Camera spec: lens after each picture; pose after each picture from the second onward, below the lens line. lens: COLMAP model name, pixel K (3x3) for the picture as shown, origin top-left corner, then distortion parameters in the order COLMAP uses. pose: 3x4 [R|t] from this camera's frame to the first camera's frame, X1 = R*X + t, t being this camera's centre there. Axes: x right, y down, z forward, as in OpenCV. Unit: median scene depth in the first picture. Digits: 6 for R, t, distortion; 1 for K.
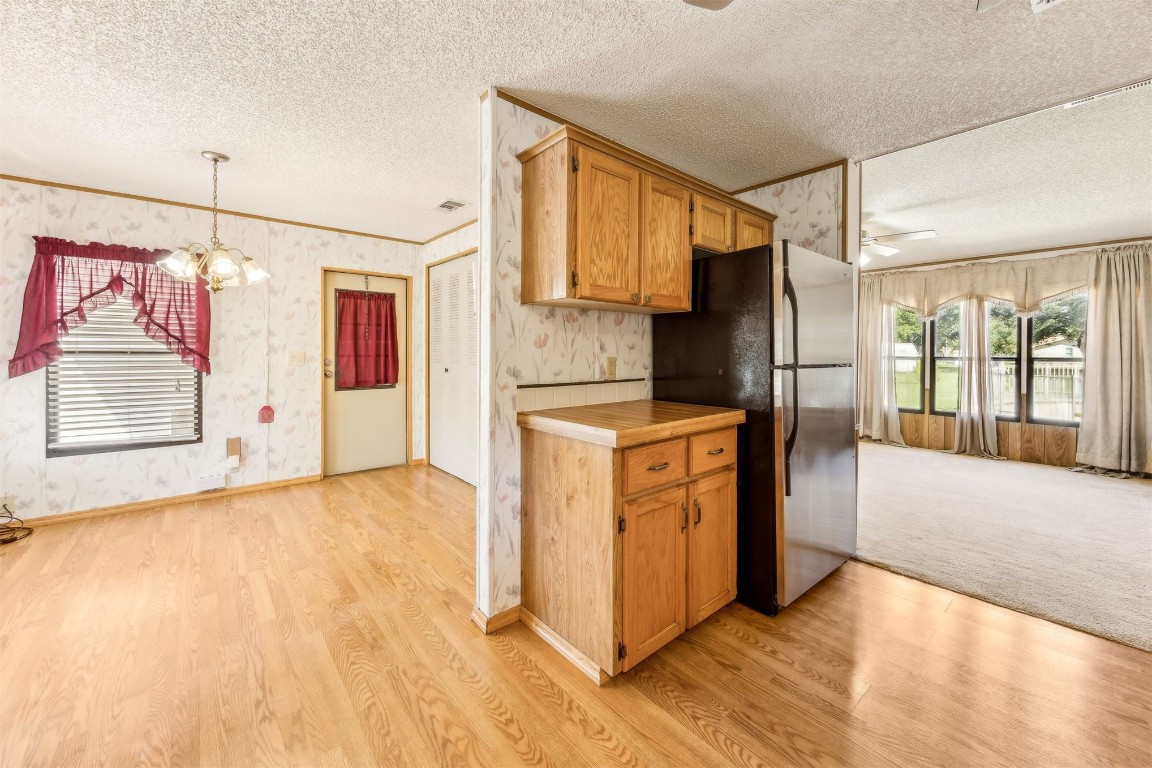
lens RADIAL K [[445.0, 0, 579.7], [0, 445.0, 360.3], [0, 0, 1]] dist [-0.002660, 0.001184]
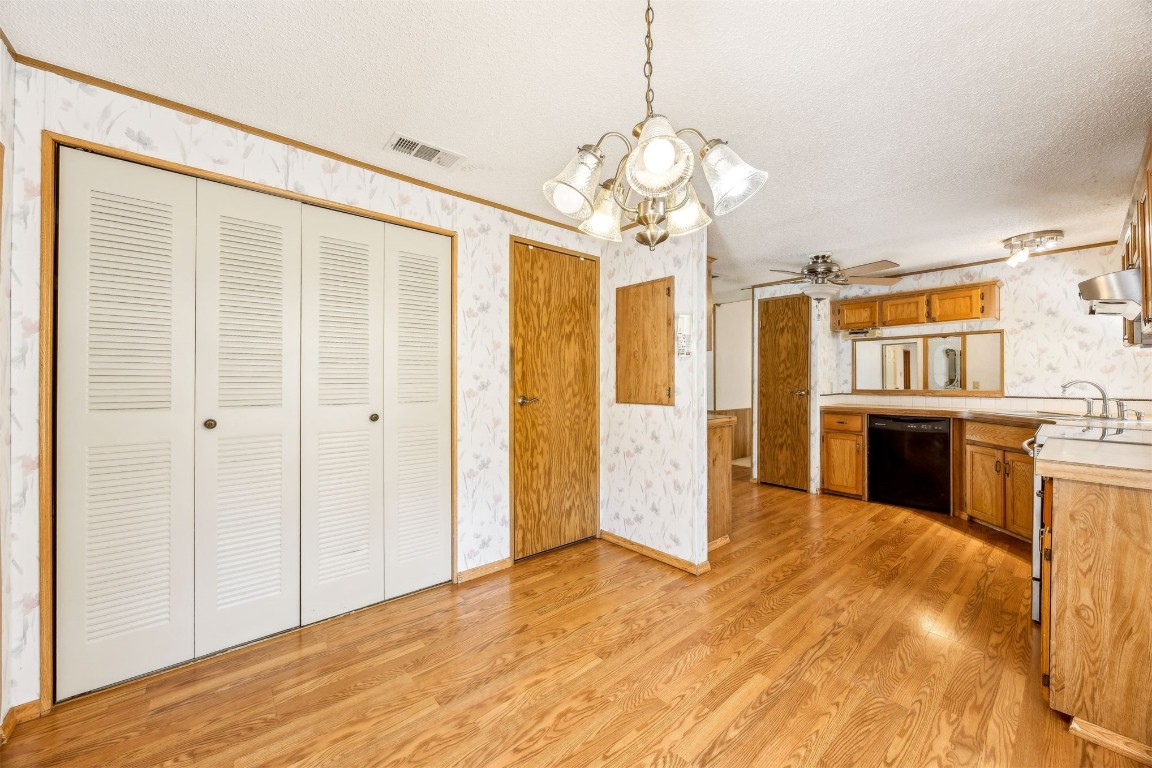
lens RADIAL K [[445.0, 0, 568.8], [0, 445.0, 378.2], [0, 0, 1]] dist [-0.002660, 0.001184]
pose [[-0.004831, -0.001287, 0.999988, -1.173181], [0.020285, 0.999793, 0.001385, -0.026160], [-0.999783, 0.020292, -0.004804, 1.014529]]
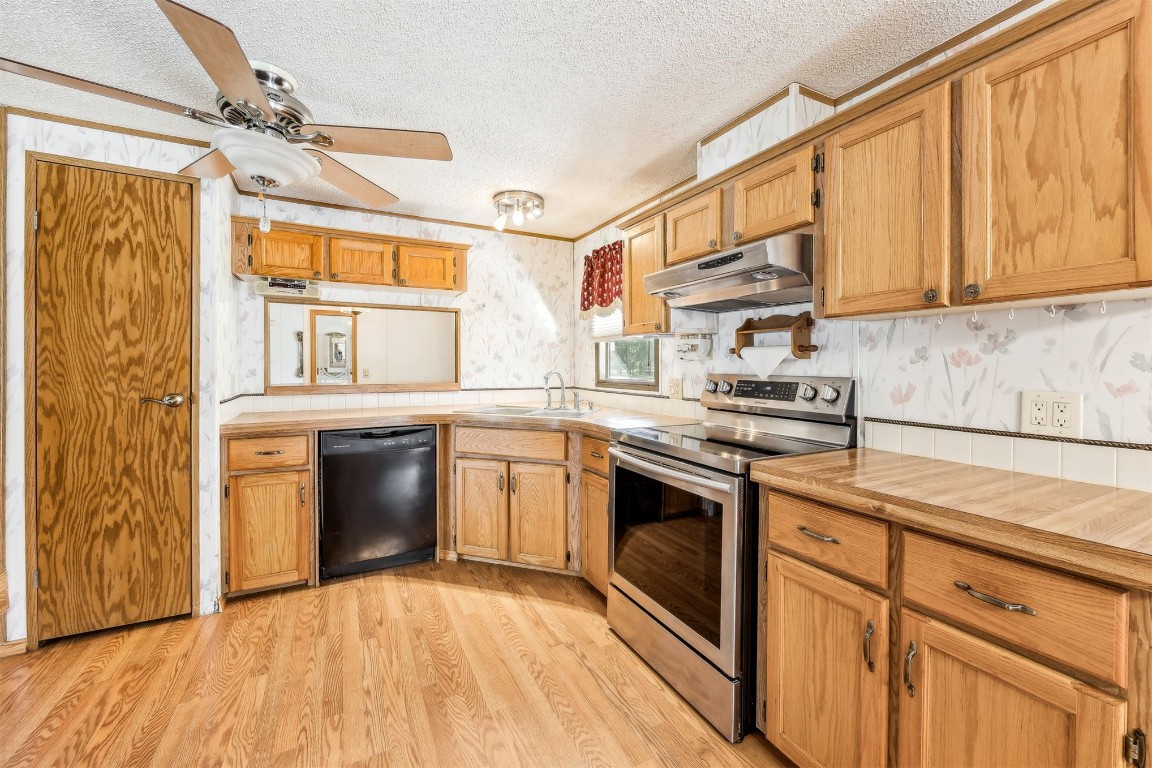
lens RADIAL K [[445.0, 0, 571.6], [0, 445.0, 373.1], [0, 0, 1]] dist [-0.002660, 0.001184]
pose [[-0.978429, -0.009980, 0.206340, -0.307116], [-0.002722, 0.999368, 0.035429, -0.023661], [-0.206564, 0.034104, -0.977839, 0.718297]]
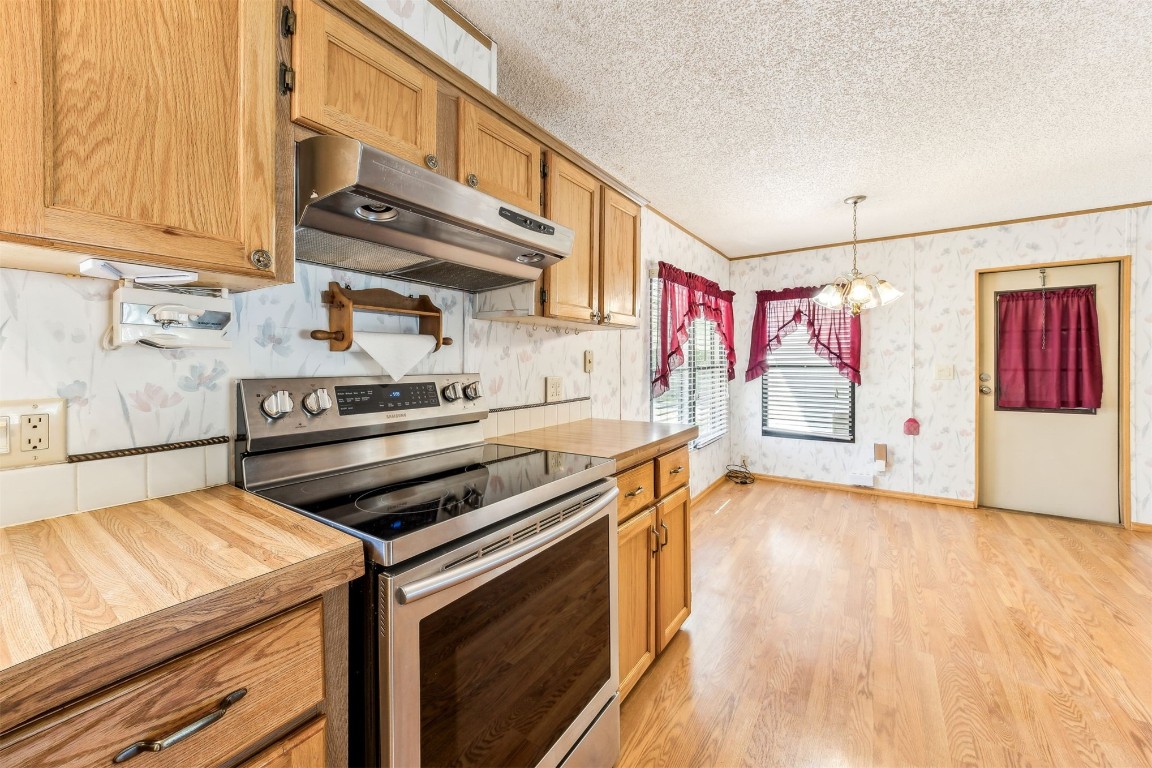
lens RADIAL K [[445.0, 0, 581.6], [0, 445.0, 379.4], [0, 0, 1]] dist [-0.002660, 0.001184]
pose [[0.265933, 0.031961, -0.963462, 0.087958], [-0.012807, 0.999479, 0.029621, -0.008588], [0.963906, 0.004462, 0.266204, 0.000613]]
